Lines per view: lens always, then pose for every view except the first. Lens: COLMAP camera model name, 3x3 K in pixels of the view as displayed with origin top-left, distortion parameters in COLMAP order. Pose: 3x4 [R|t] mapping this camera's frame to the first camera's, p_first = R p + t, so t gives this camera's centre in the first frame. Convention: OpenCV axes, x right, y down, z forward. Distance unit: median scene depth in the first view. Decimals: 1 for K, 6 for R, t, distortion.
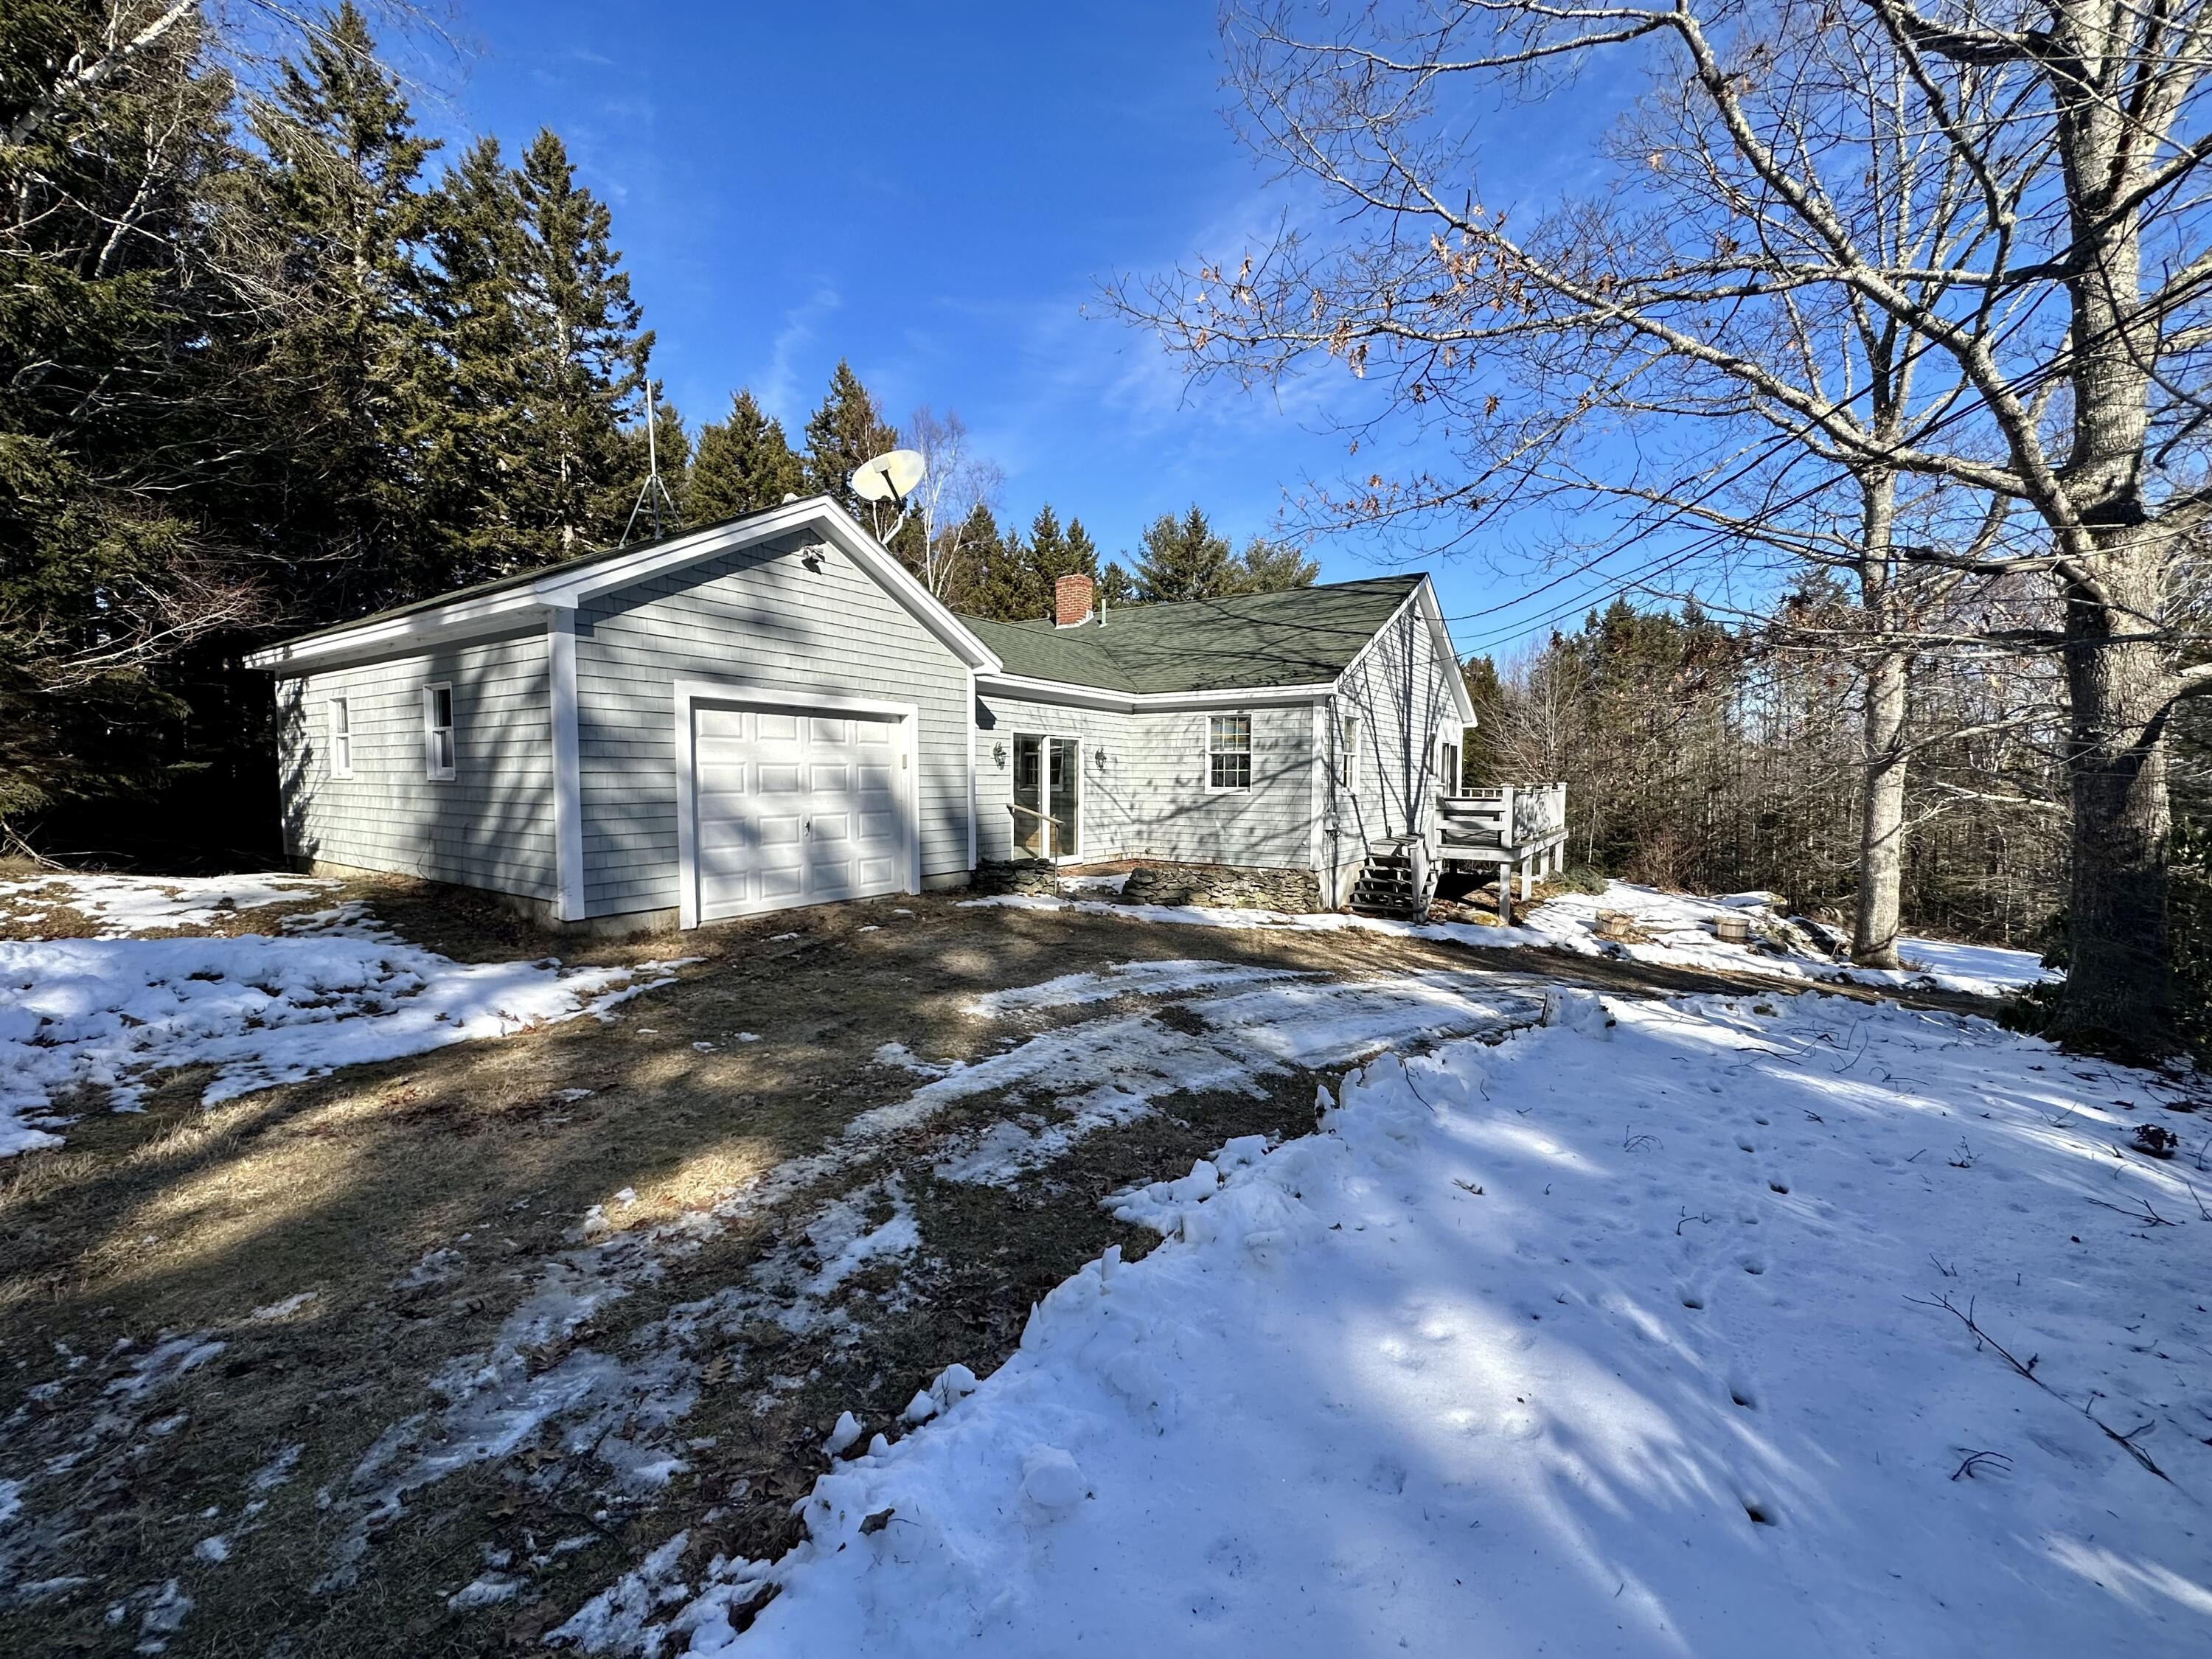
lens RADIAL K [[879.2, 0, 1105.4], [0, 879.2, 830.6], [0, 0, 1]] dist [-0.001593, 0.000080]
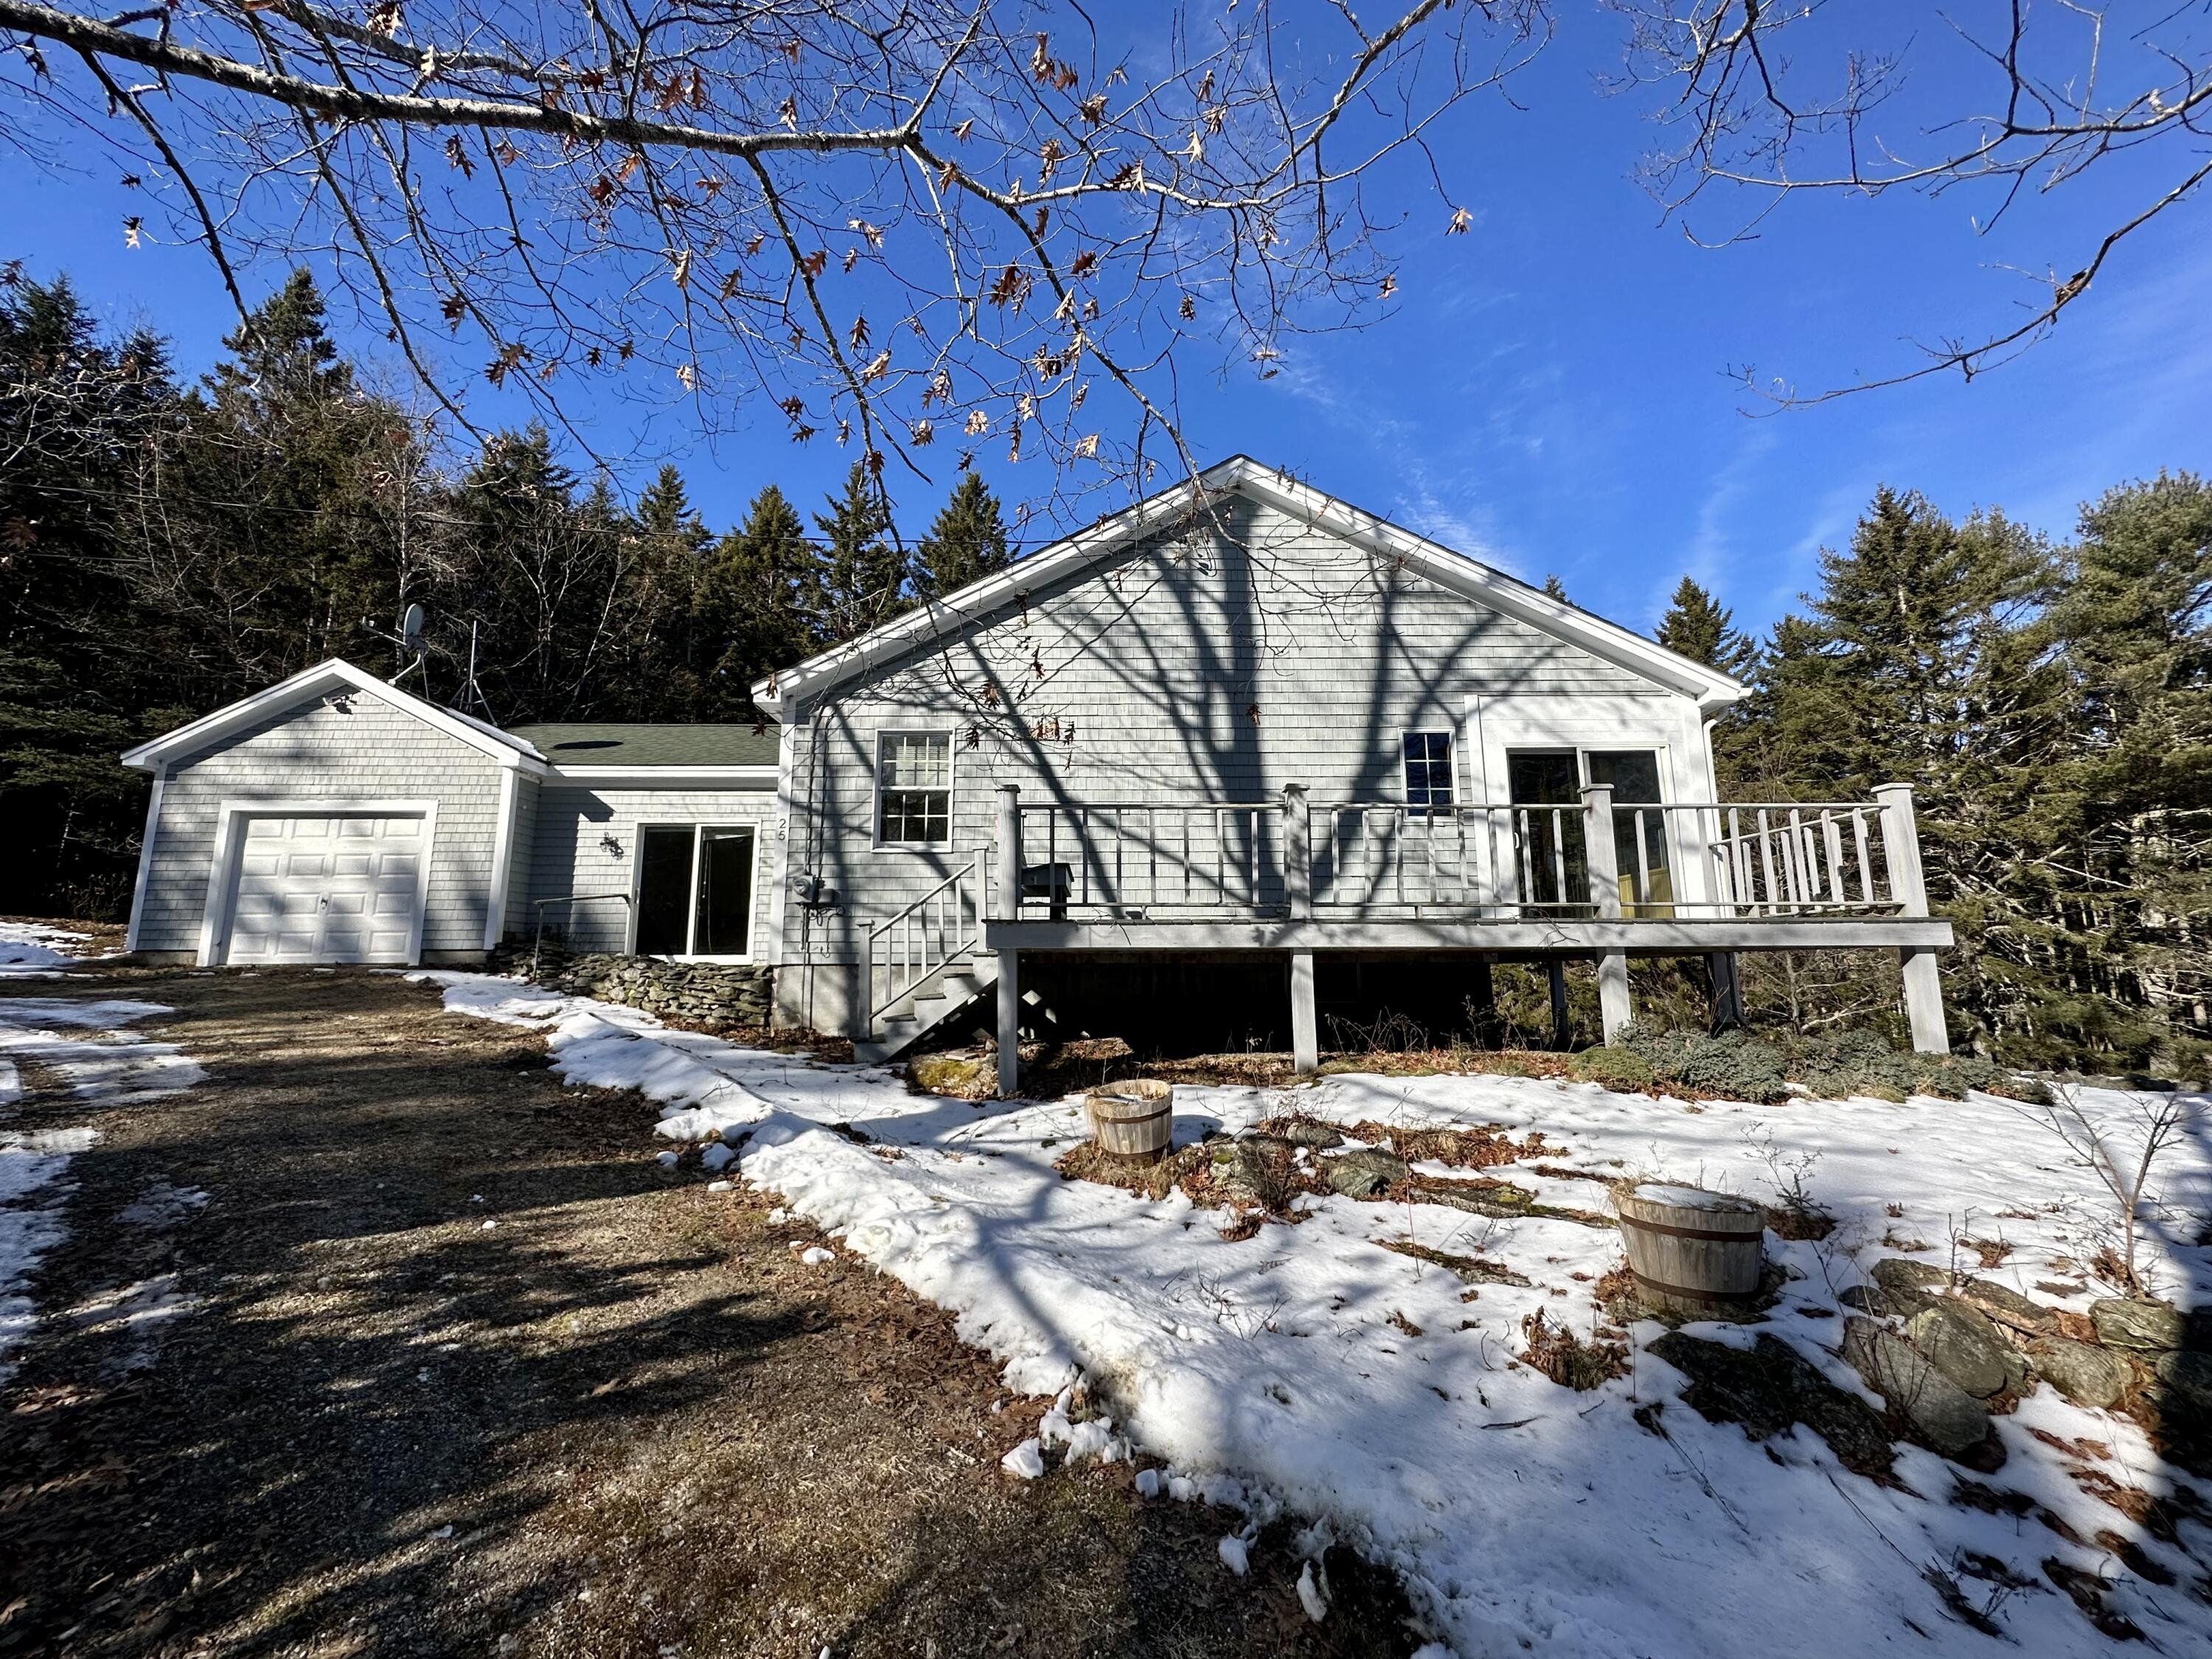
lens RADIAL K [[943.8, 0, 1106.0], [0, 943.8, 829.5], [0, 0, 1]] dist [-0.001719, -0.000179]
pose [[0.565212, -0.156054, -0.810051, 1.500351], [-0.042179, 0.975193, -0.217299, 0.149647], [0.823867, 0.156987, 0.544609, 1.210594]]
